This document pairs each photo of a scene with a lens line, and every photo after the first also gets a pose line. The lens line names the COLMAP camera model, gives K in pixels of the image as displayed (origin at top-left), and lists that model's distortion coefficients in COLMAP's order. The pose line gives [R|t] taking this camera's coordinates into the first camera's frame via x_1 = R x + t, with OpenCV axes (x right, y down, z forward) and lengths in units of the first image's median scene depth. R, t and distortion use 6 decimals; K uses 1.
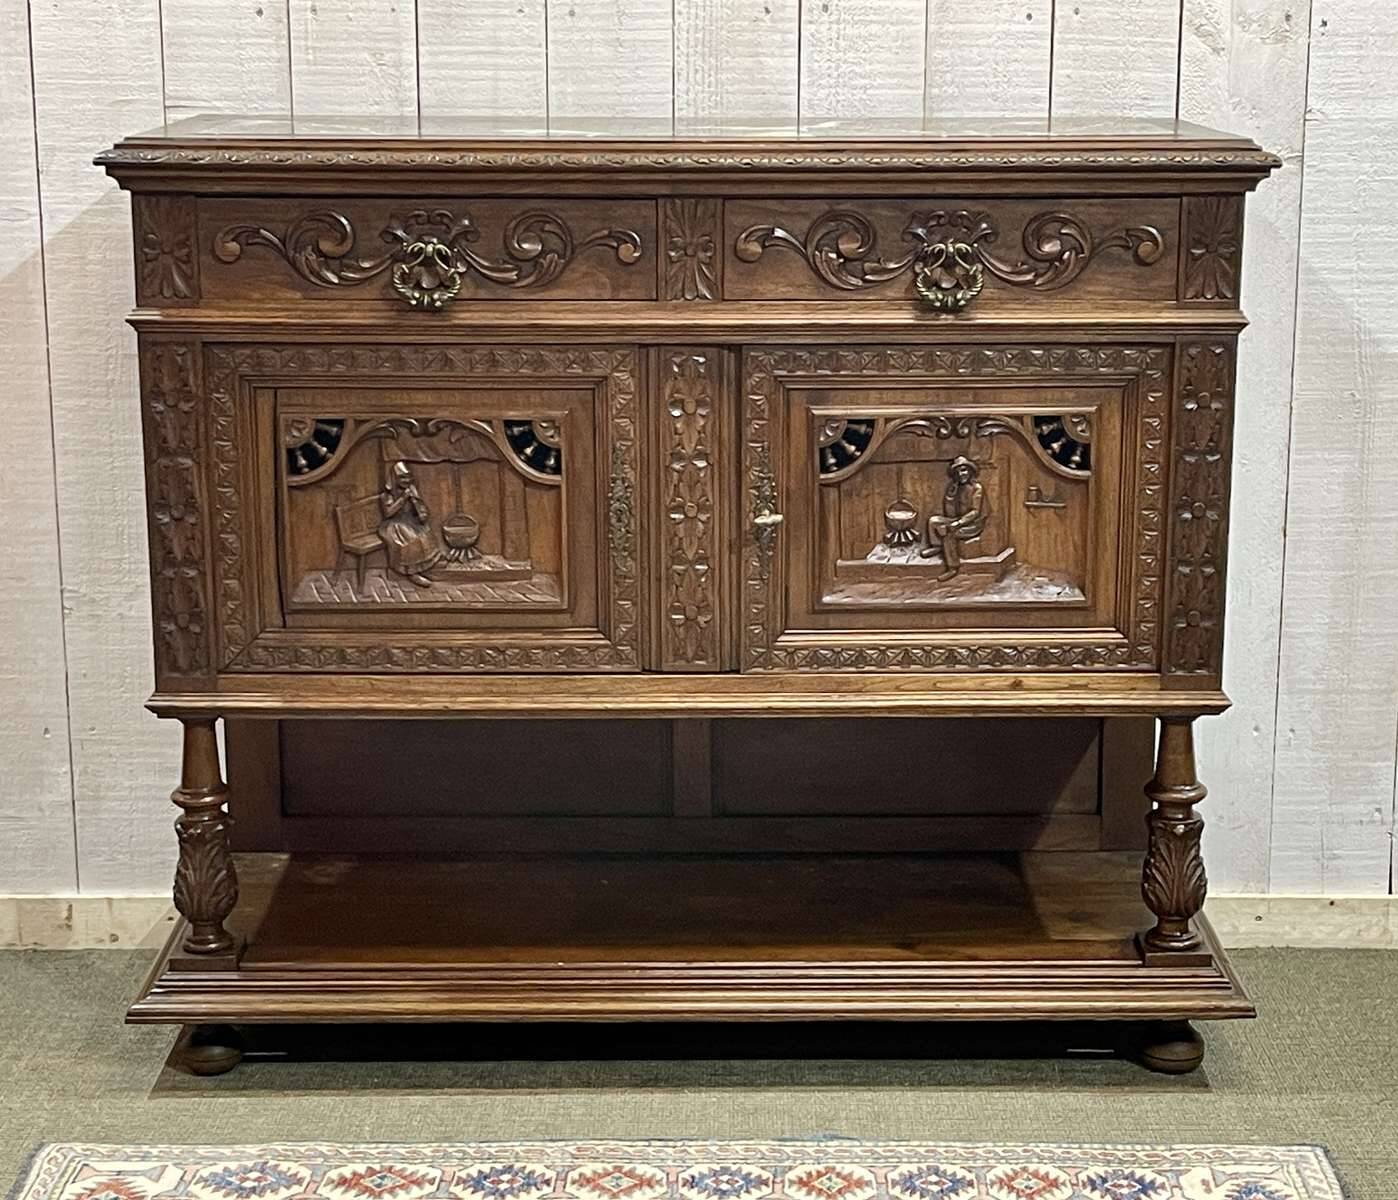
lens RADIAL K [[2764.7, 0, 725.5], [0, 2764.7, 600.2], [0, 0, 1]] dist [0.190872, -0.793584]
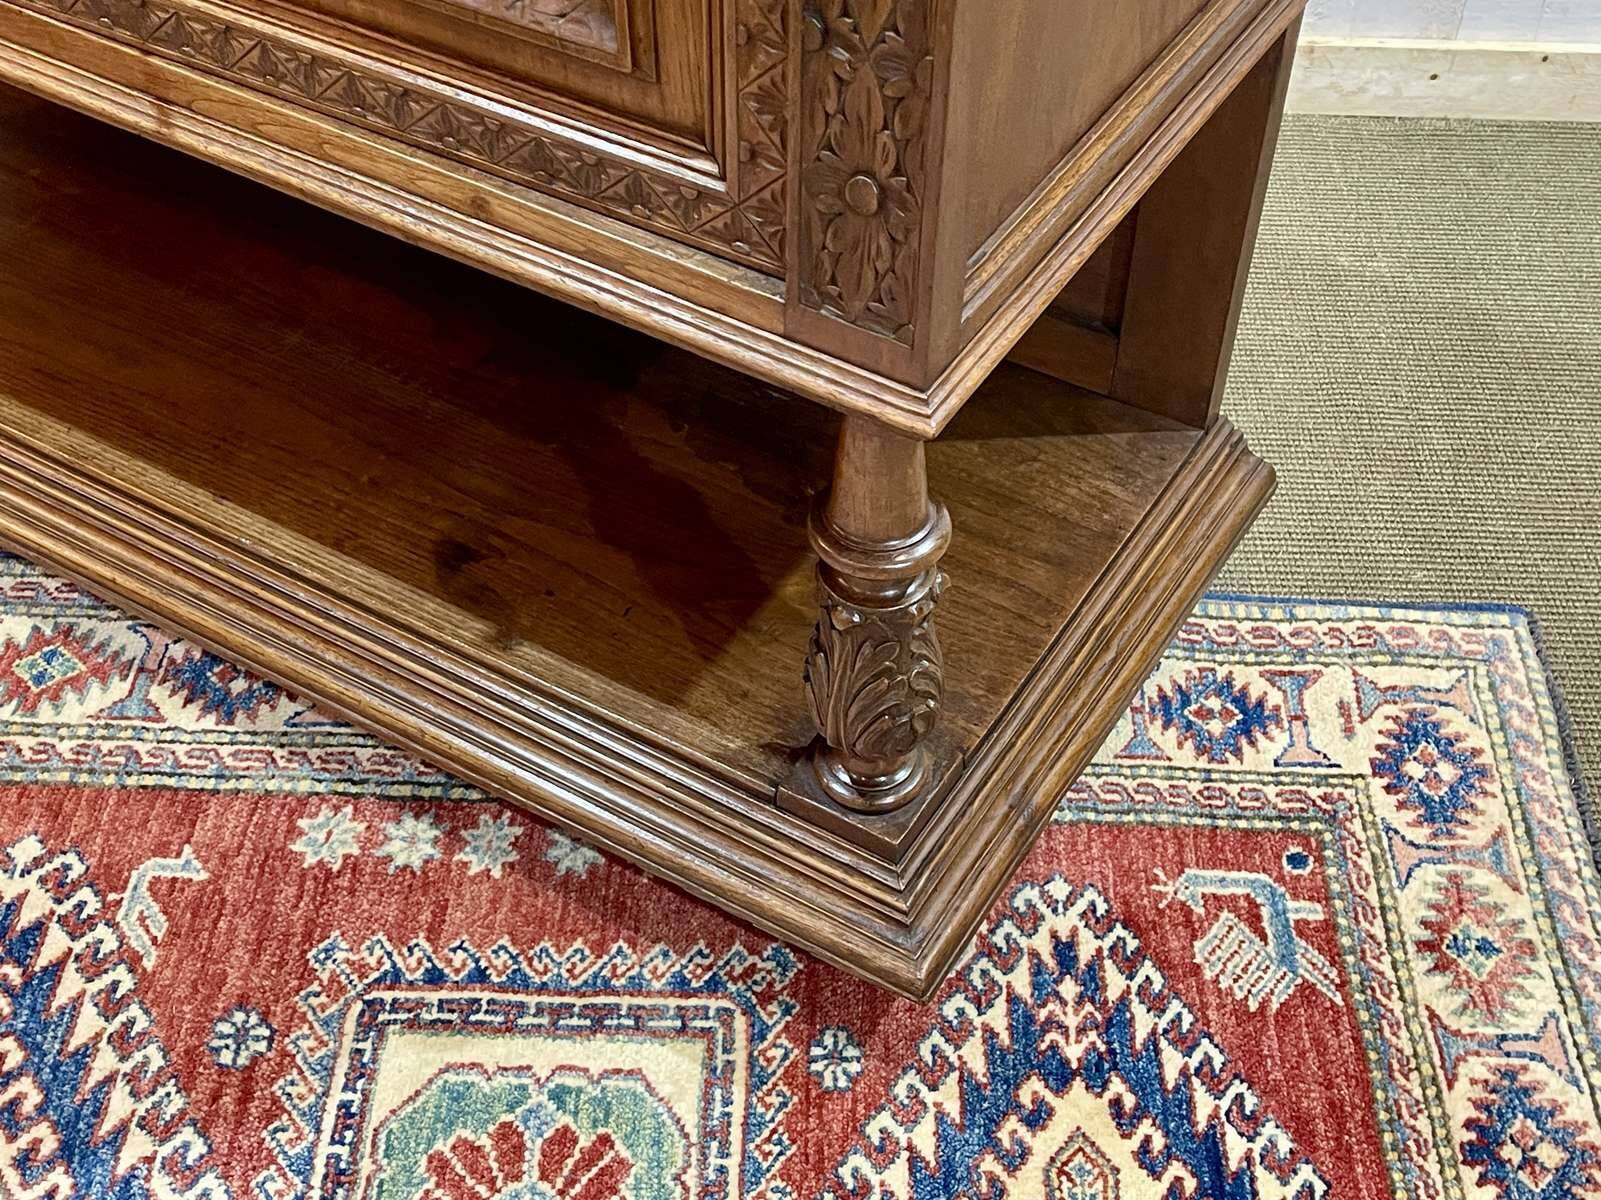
lens RADIAL K [[2090.5, 0, 800.5], [0, 2090.5, 600.0], [0, 0, 1]] dist [0.117863, -0.410103]
pose [[0.847761, 0.380883, -0.369093, 0.283111], [-0.124650, 0.819495, 0.559366, -0.100510], [0.515523, -0.428201, 0.742213, 0.786917]]
